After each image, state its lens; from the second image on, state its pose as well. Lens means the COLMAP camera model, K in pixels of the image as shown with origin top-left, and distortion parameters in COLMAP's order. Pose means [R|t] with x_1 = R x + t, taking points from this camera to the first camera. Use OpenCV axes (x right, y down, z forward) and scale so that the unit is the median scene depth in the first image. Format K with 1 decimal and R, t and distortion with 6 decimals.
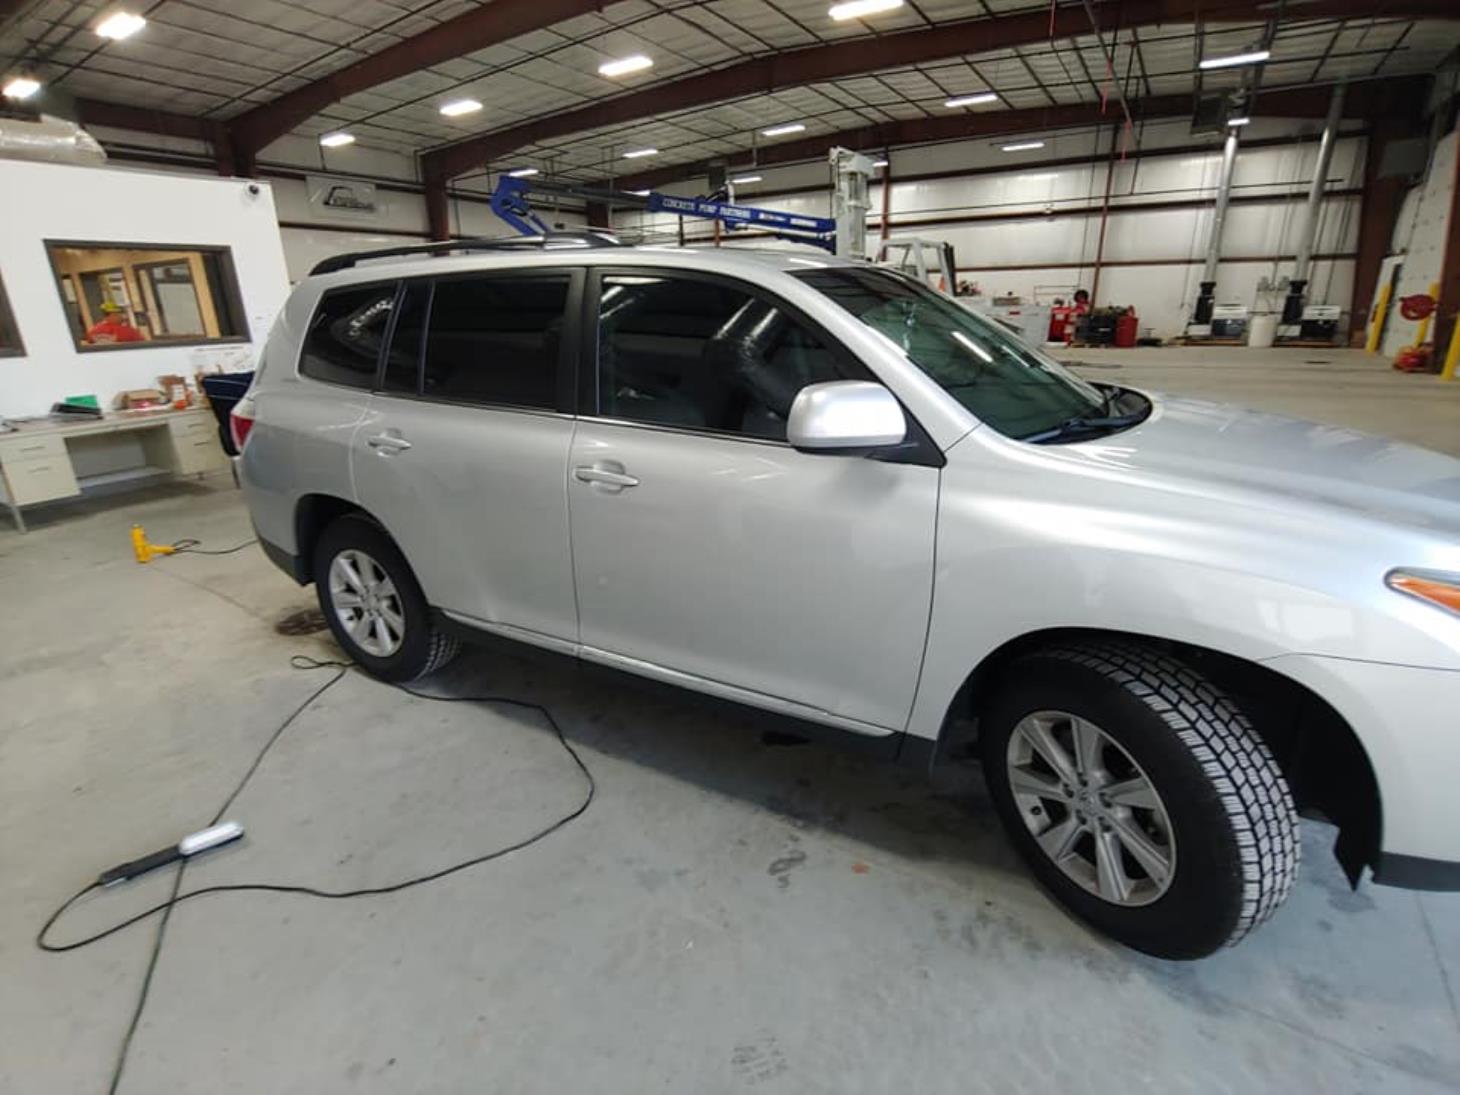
lens RADIAL K [[743.9, 0, 754.2], [0, 743.9, 555.6], [0, 0, 1]] dist [-0.007110, -0.002152]
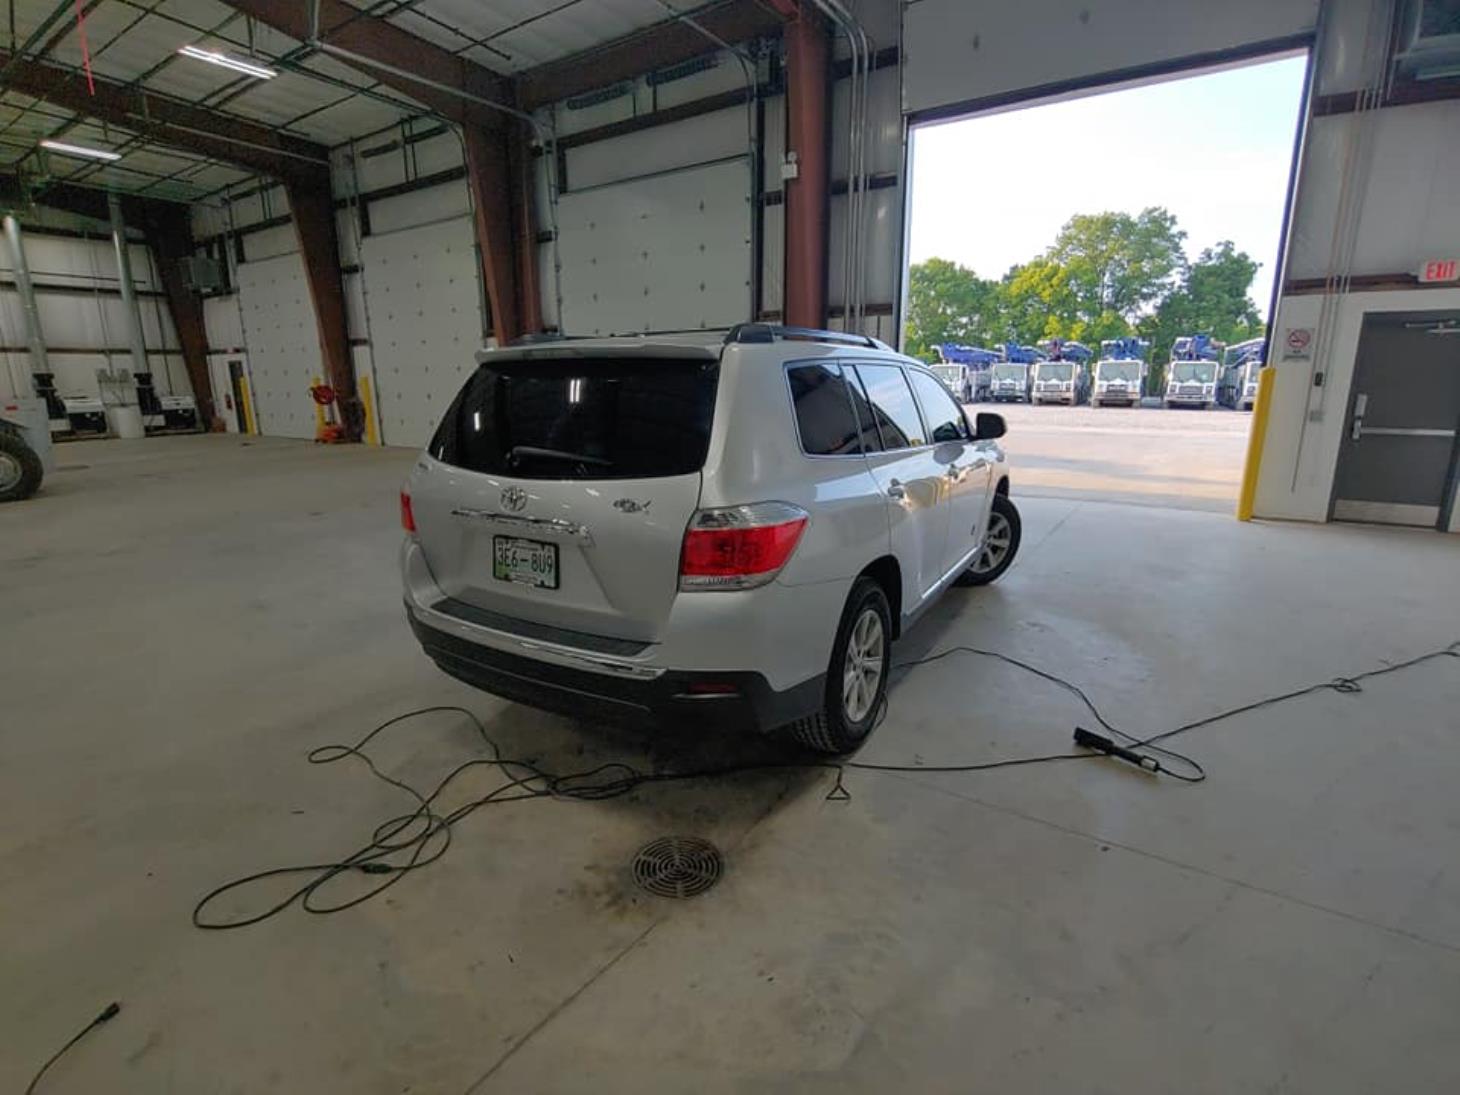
lens RADIAL K [[743.9, 0, 754.2], [0, 743.9, 555.6], [0, 0, 1]] dist [-0.007110, -0.002152]
pose [[-0.035596, -0.216994, 0.975524, -1.299726], [0.332978, 0.917791, 0.216301, -0.300017], [-0.942263, 0.332527, 0.039585, 0.928933]]
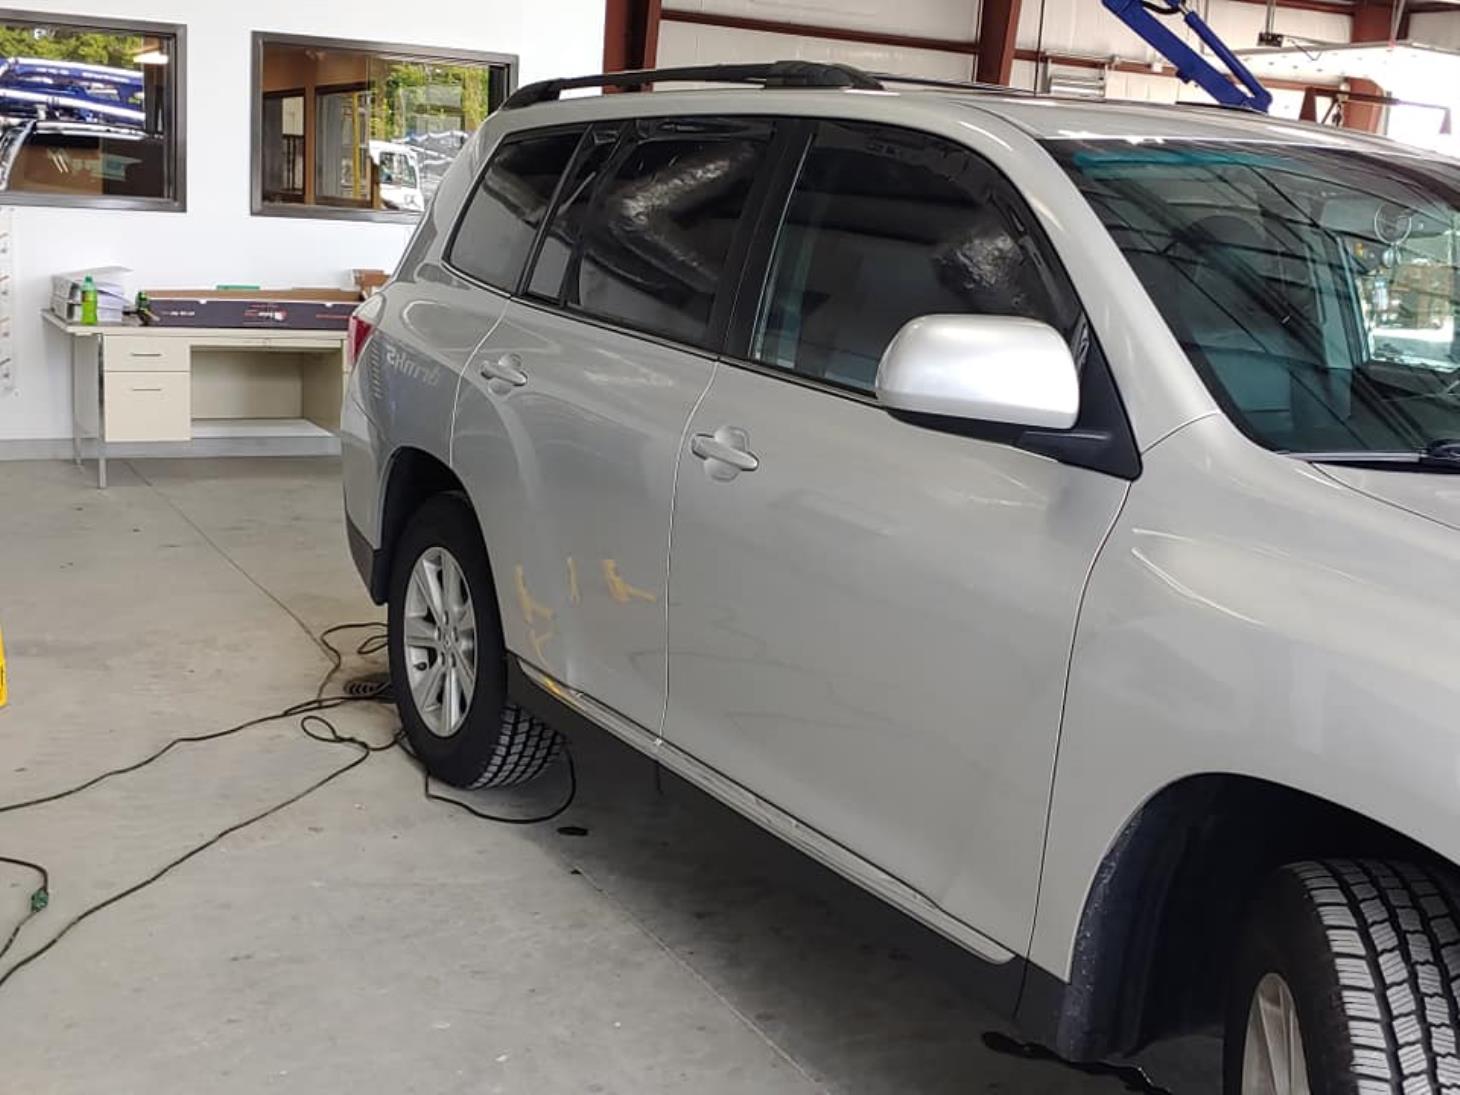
lens RADIAL K [[1807.1, 0, 777.8], [0, 1807.1, 544.2], [0, 0, 1]] dist [0.023294, -0.001212]
pose [[0.876657, 0.151715, -0.456569, 0.332780], [-0.216093, 0.972037, -0.091917, 0.058211], [0.429856, 0.179241, 0.884927, -0.163691]]
